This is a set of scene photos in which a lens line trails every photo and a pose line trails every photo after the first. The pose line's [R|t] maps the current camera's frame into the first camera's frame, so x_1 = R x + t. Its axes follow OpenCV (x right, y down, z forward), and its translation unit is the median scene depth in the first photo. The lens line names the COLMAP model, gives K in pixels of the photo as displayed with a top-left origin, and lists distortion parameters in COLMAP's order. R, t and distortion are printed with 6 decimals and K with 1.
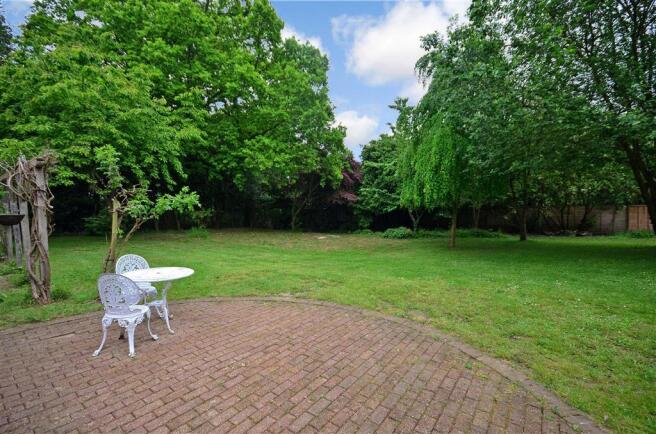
lens RADIAL K [[289.3, 0, 329.0], [0, 289.3, 216.8], [0, 0, 1]] dist [0.000911, -0.000294]
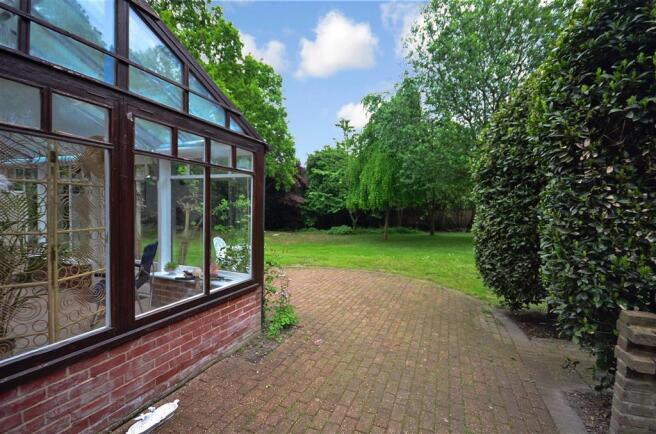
lens RADIAL K [[300.2, 0, 327.5], [0, 300.2, 216.7], [0, 0, 1]] dist [-0.002871, -0.000039]
pose [[0.967916, 0.008983, 0.251115, -0.128690], [-0.008056, 0.999956, -0.004721, 0.005092], [-0.251146, 0.002547, 0.967946, -0.194135]]
